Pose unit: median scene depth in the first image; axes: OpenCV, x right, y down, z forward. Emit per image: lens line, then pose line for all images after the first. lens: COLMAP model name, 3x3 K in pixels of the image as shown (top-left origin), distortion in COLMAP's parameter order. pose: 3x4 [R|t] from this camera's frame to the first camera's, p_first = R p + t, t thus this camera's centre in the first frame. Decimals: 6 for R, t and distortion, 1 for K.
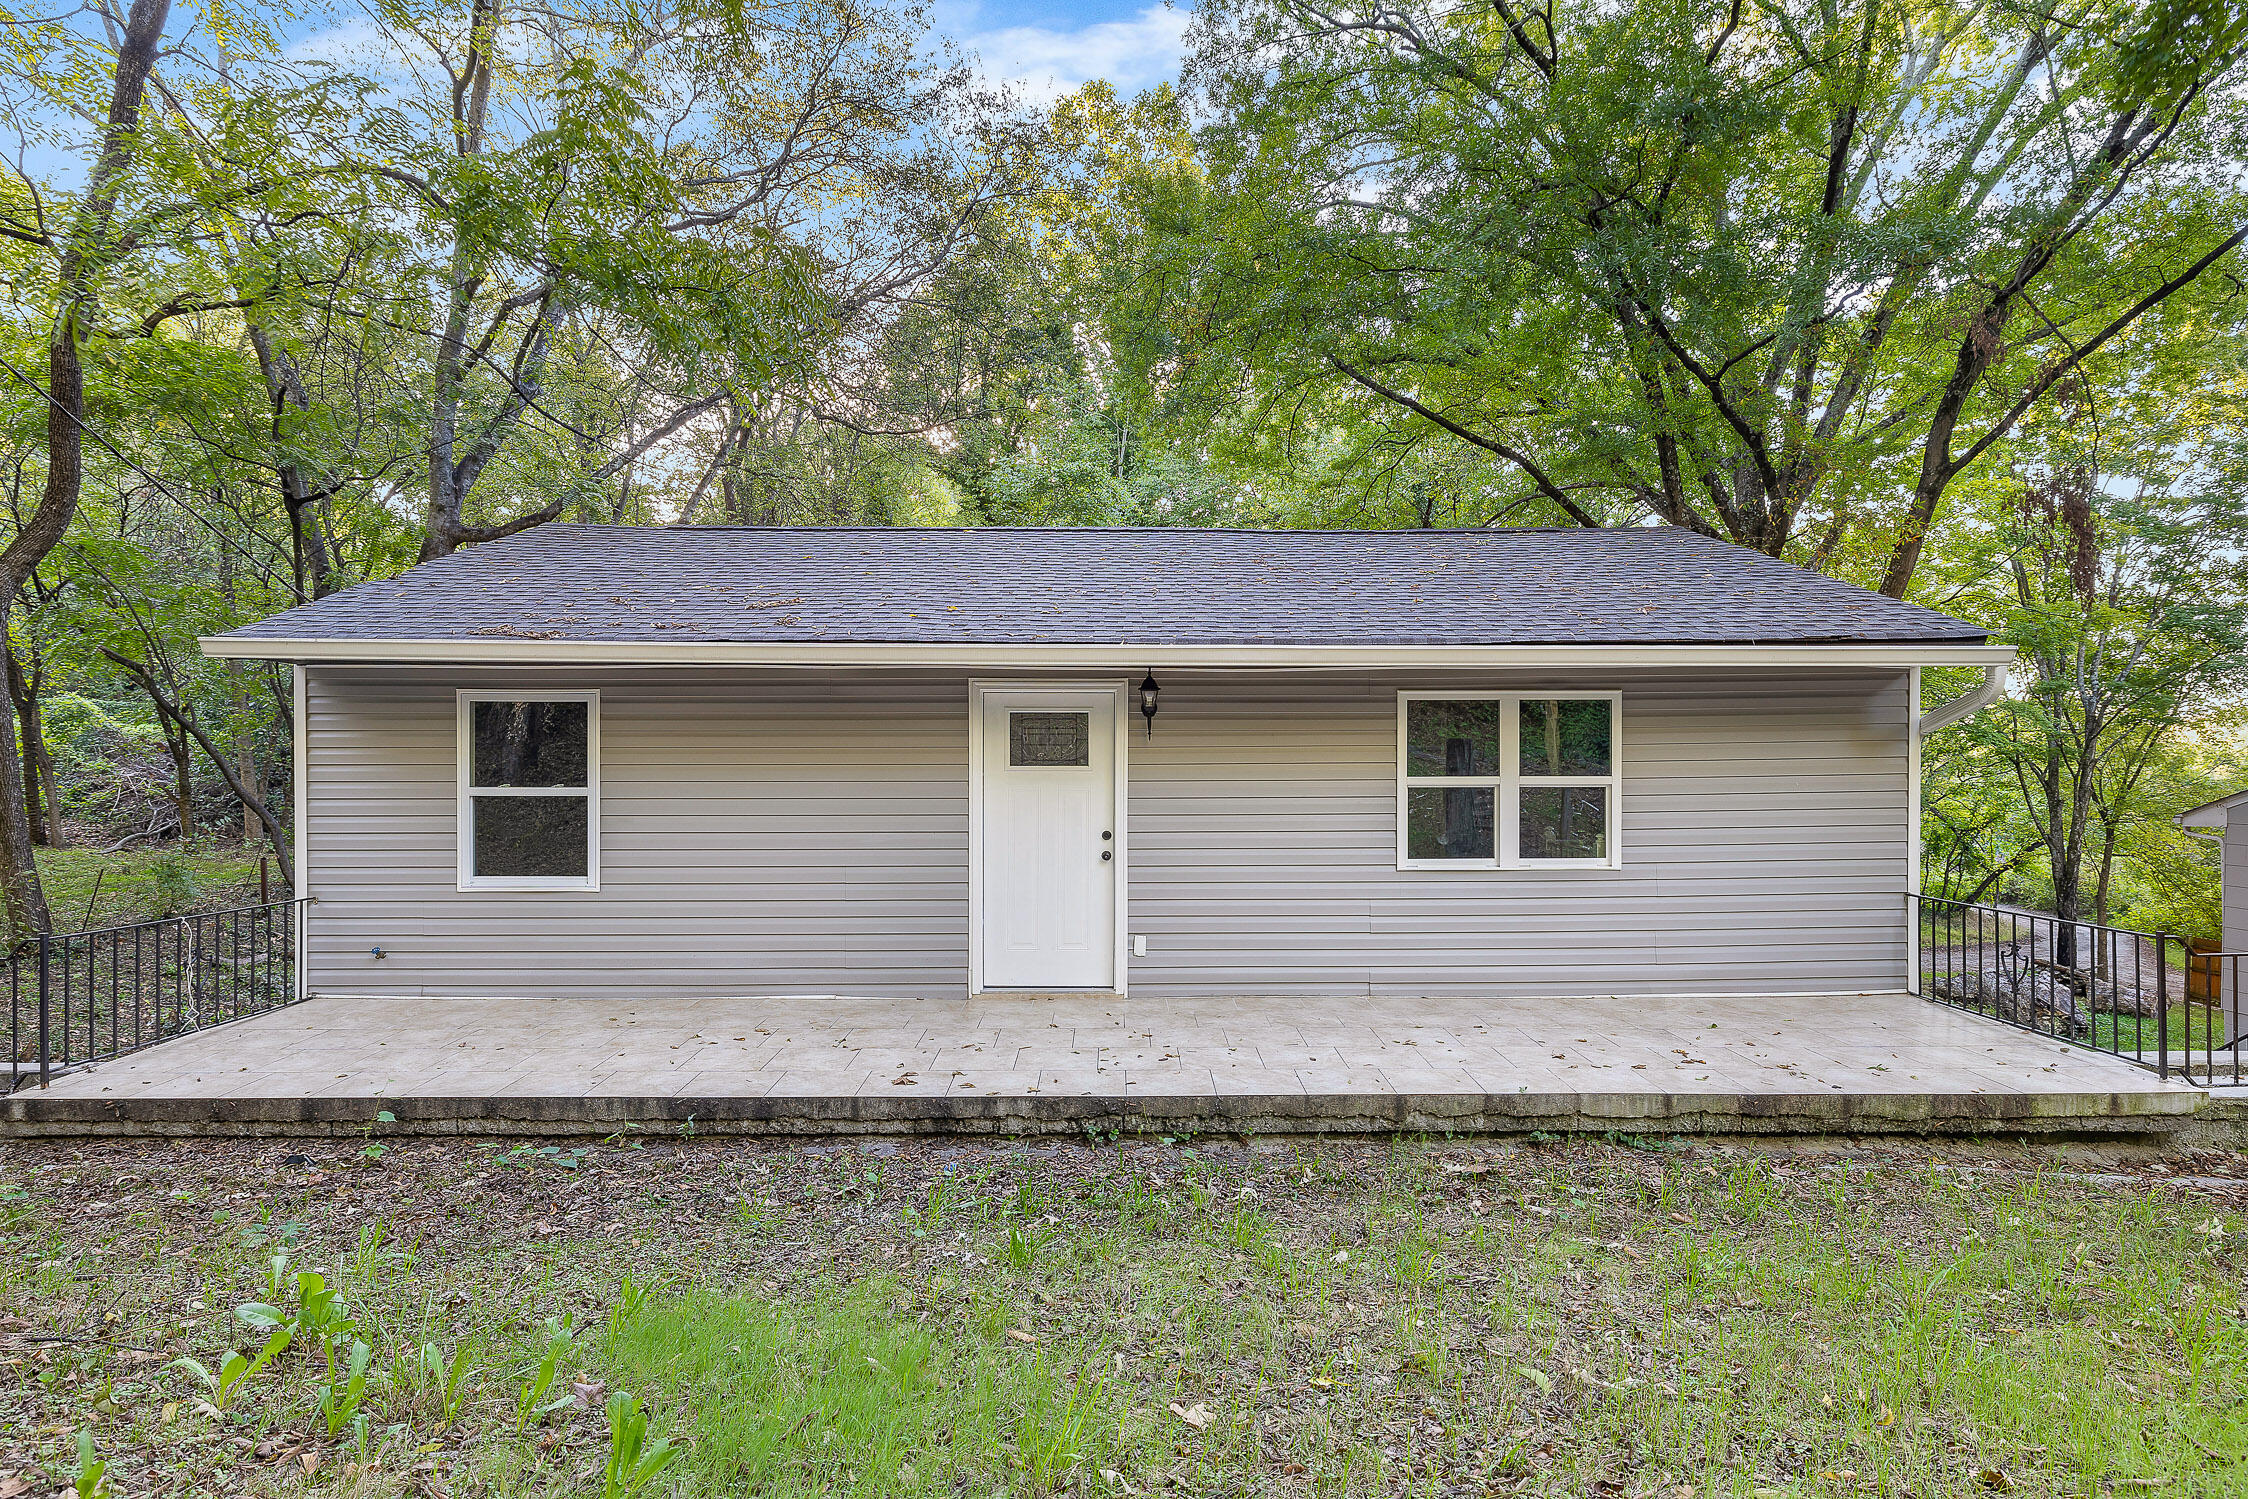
lens RADIAL K [[1184.4, 0, 1124.3], [0, 1184.4, 744.2], [0, 0, 1]] dist [0.002855, -0.000161]
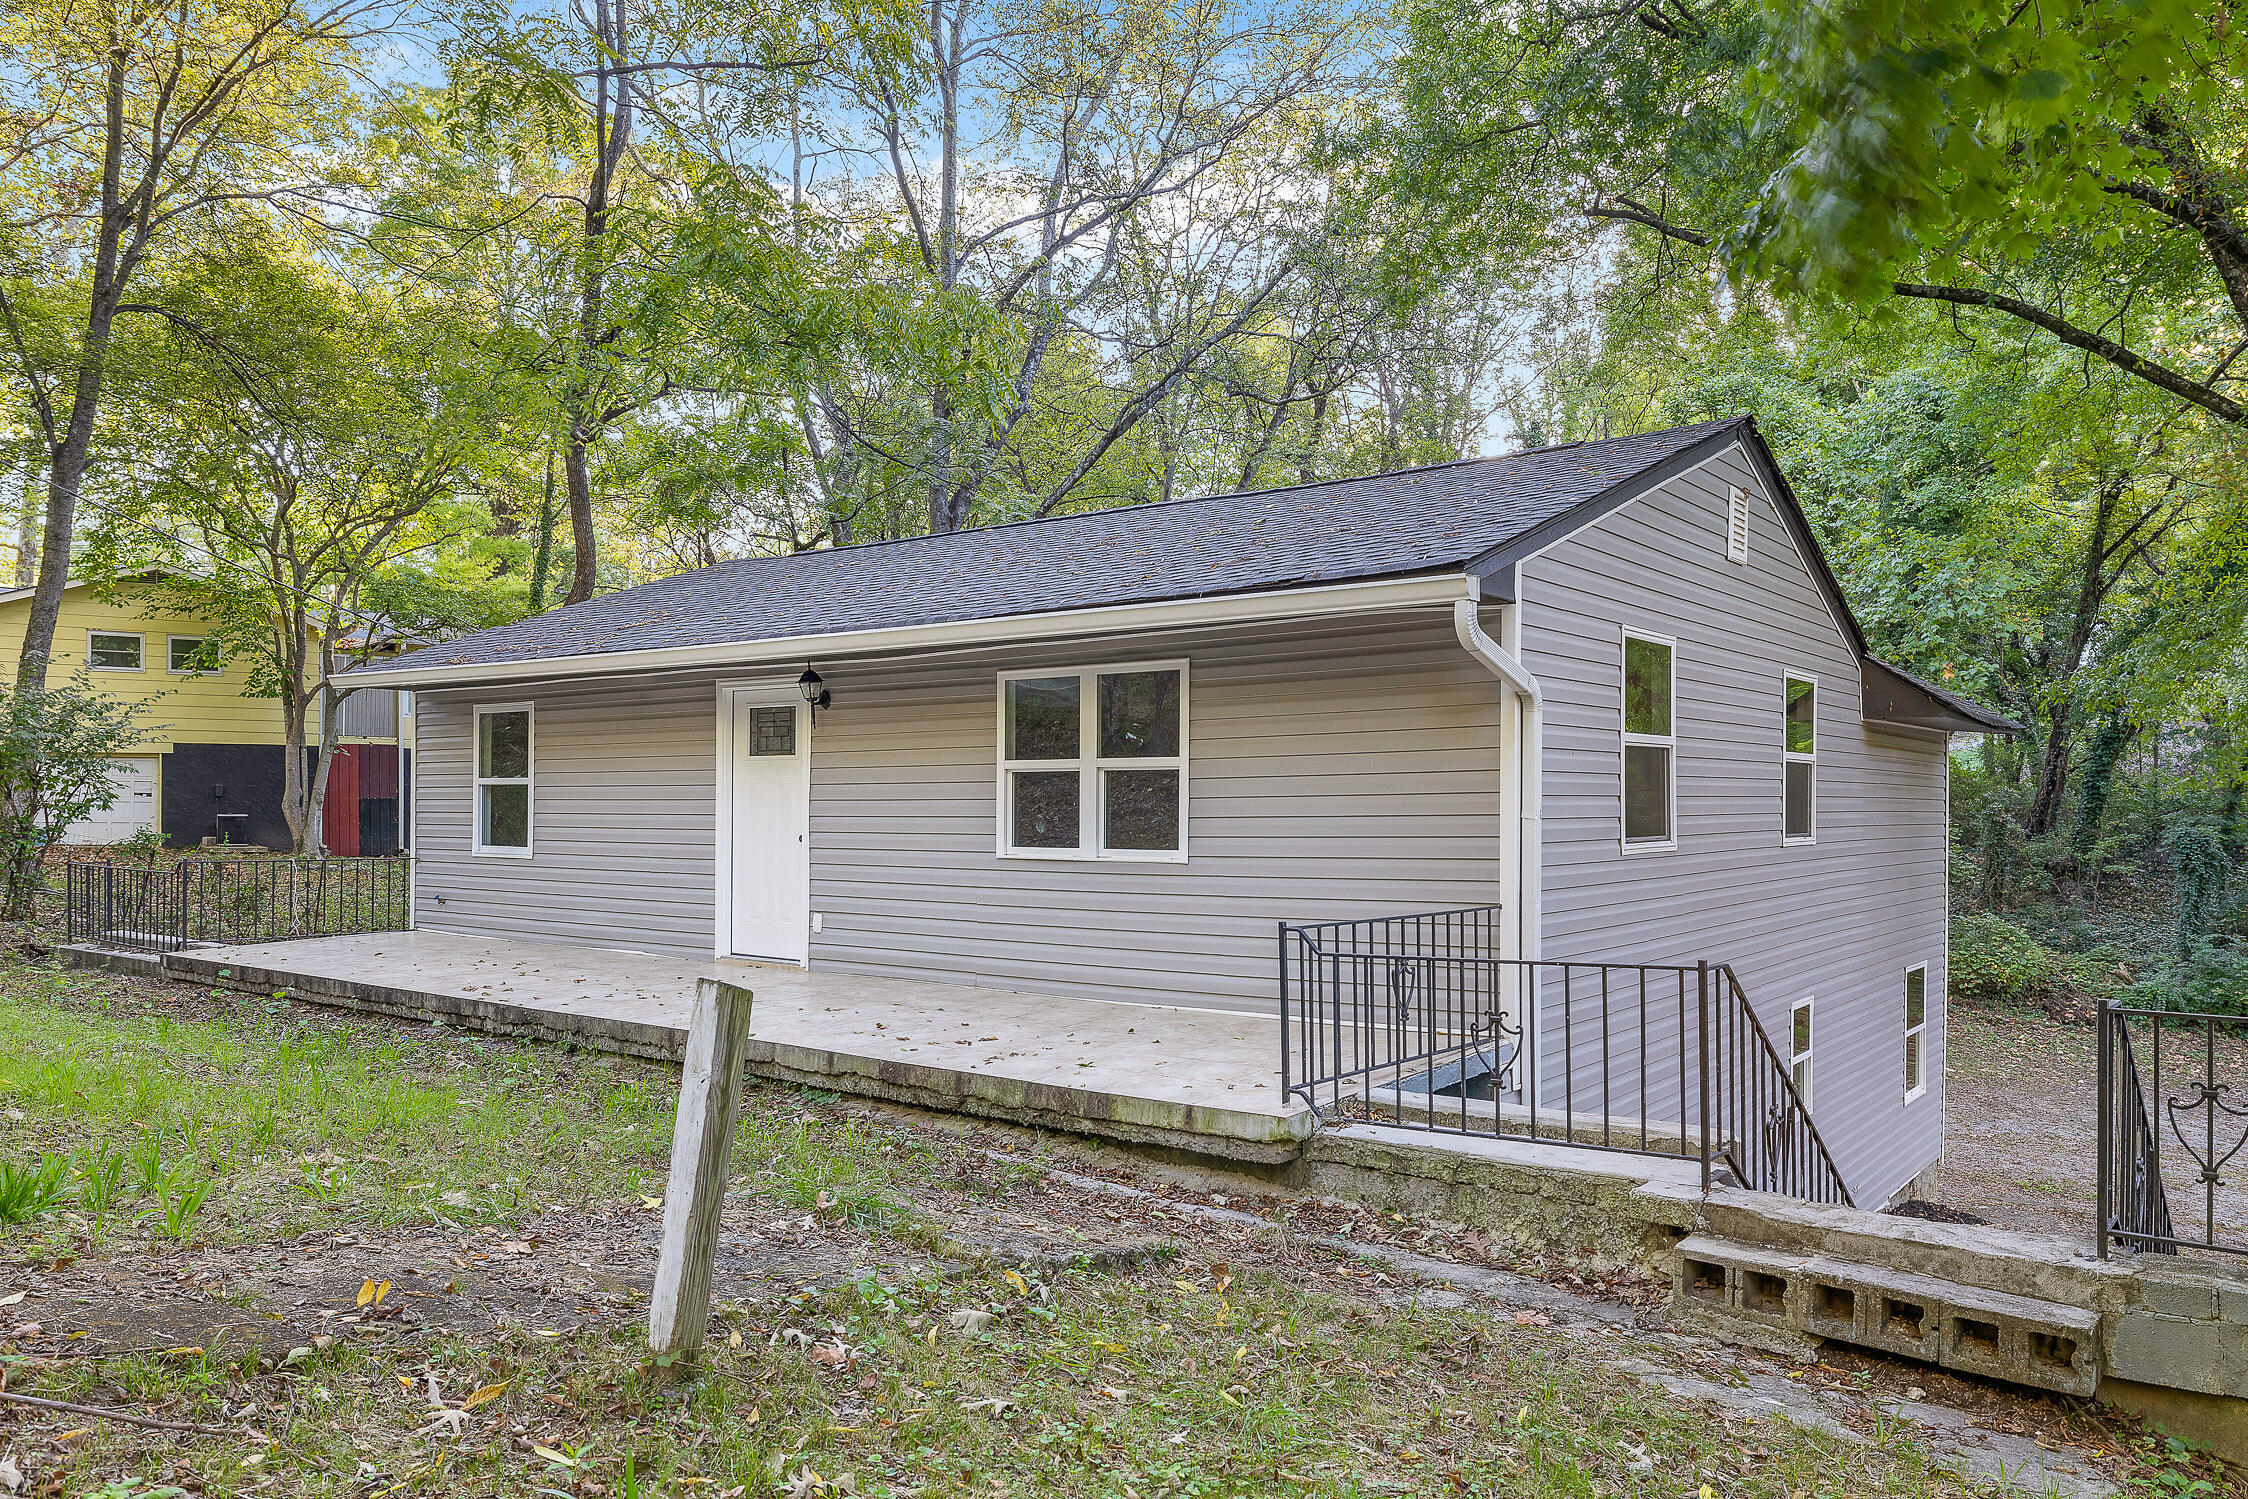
lens RADIAL K [[1567.1, 0, 1124.8], [0, 1567.1, 763.8], [0, 0, 1]] dist [0.006745, -0.000117]
pose [[0.782686, -0.013021, -0.622281, 1.103011], [0.004161, 0.999868, -0.015689, 0.050316], [0.622403, 0.009691, 0.782637, 0.069696]]
